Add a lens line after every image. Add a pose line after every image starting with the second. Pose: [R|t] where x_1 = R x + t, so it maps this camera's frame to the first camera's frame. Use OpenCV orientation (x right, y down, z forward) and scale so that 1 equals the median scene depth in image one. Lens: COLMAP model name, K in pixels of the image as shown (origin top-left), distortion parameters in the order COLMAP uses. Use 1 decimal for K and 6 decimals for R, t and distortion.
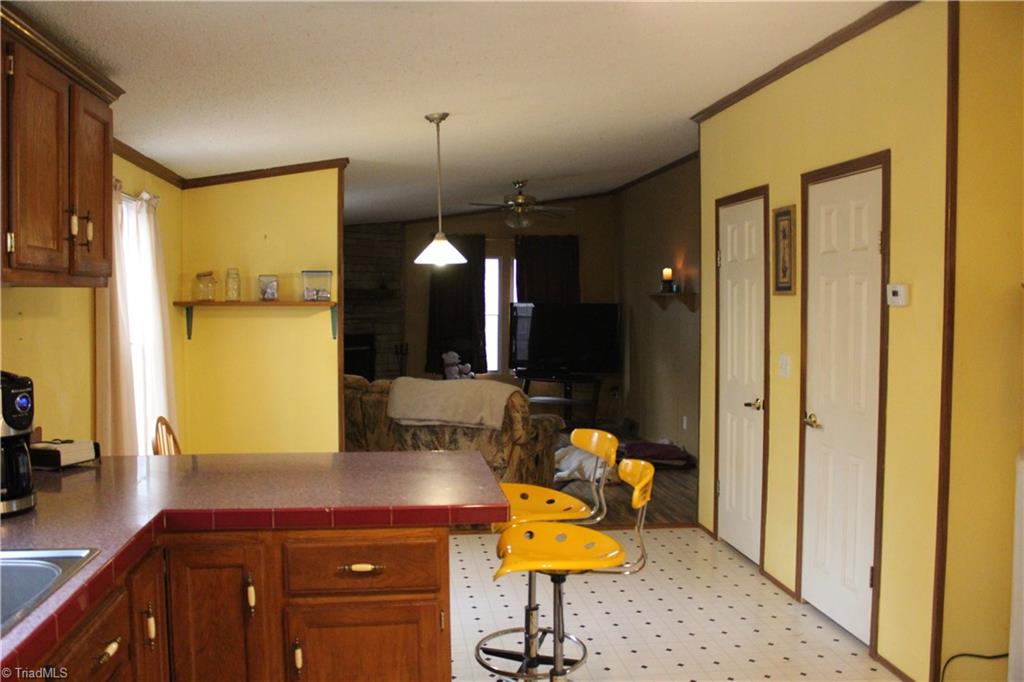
lens RADIAL K [[845.9, 0, 511.5], [0, 845.9, 339.1], [0, 0, 1]] dist [-0.064600, 0.009214]
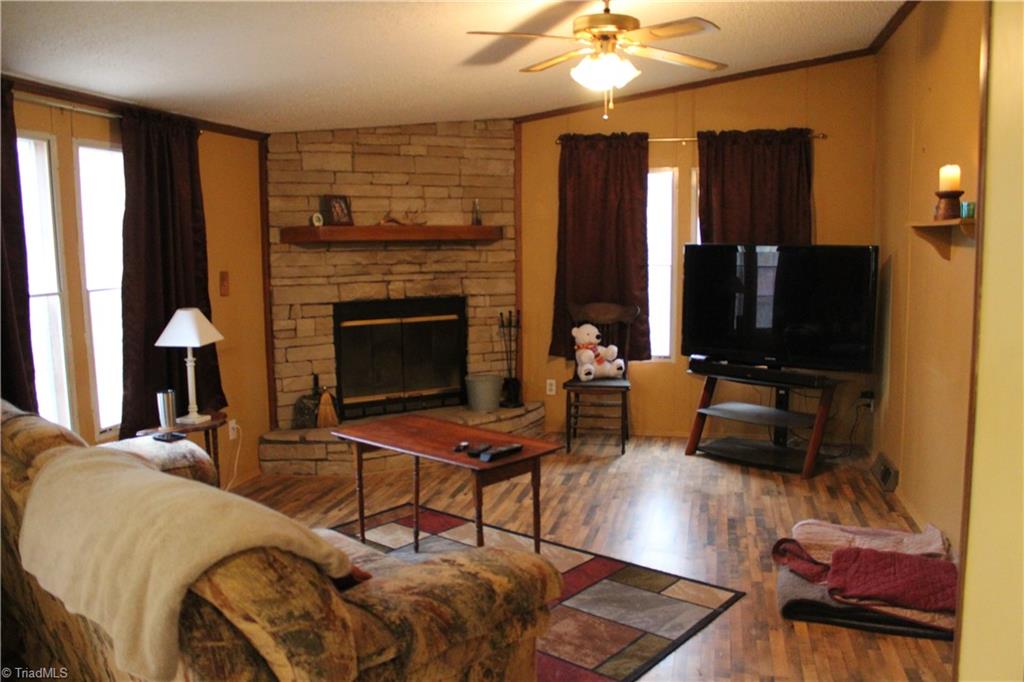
lens RADIAL K [[845.9, 0, 511.9], [0, 845.9, 344.3], [0, 0, 1]] dist [-0.064600, 0.009214]
pose [[0.925852, 0.034063, -0.376348, 0.112080], [-0.007577, 0.997402, 0.071635, -0.015139], [0.377811, -0.063472, 0.923705, 0.406656]]
